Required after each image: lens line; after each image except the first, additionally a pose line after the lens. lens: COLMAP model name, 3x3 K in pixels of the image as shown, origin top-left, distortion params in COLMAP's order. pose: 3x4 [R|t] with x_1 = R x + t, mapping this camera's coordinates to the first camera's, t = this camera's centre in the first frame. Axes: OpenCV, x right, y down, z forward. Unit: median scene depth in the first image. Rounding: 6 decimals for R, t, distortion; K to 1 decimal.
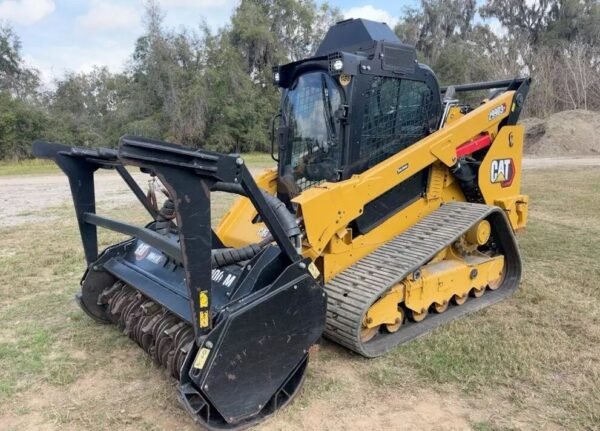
lens RADIAL K [[461.8, 0, 302.3], [0, 461.8, 220.3], [0, 0, 1]] dist [0.023387, -0.031897]
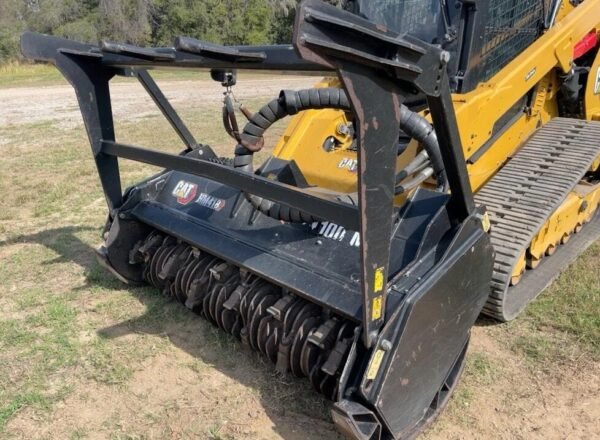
lens RADIAL K [[469.5, 0, 303.8], [0, 469.5, 223.8], [0, 0, 1]] dist [0.027959, -0.047031]
pose [[0.994025, -0.032510, 0.104199, -0.250217], [0.012853, 0.982835, 0.184039, -0.019356], [-0.108394, -0.181600, 0.977380, 0.247232]]
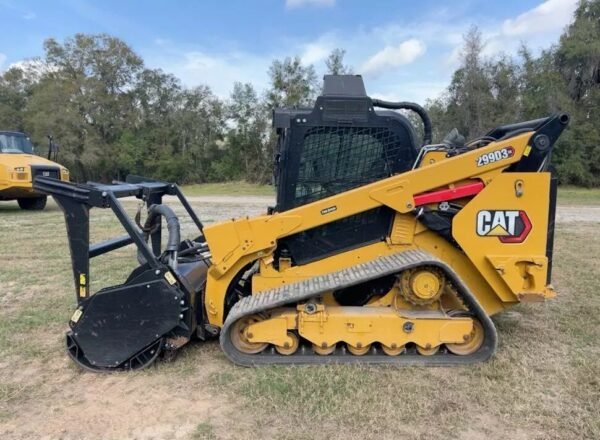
lens RADIAL K [[469.5, 0, 298.6], [0, 469.5, 220.0], [0, 0, 1]] dist [0.027959, -0.047031]
pose [[0.793673, 0.090542, -0.601569, 0.863299], [-0.129146, 0.991400, -0.021171, -0.059154], [0.594478, 0.094493, 0.798540, 0.085623]]
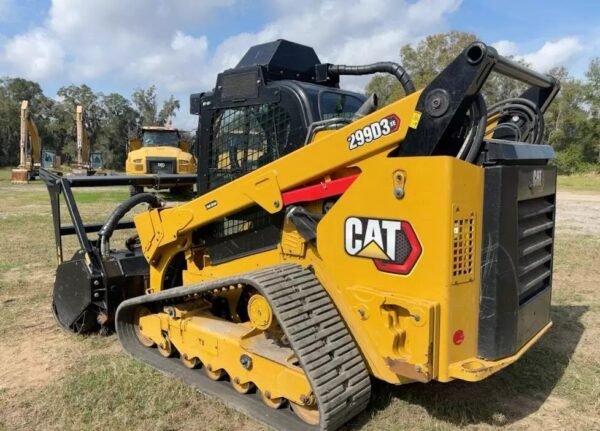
lens RADIAL K [[461.8, 0, 321.7], [0, 461.8, 216.4], [0, 0, 1]] dist [0.023387, -0.031897]
pose [[0.197566, 0.133024, -0.971222, 1.231322], [-0.166583, 0.980896, 0.100463, -0.231404], [0.966032, 0.141941, 0.215951, 1.066070]]
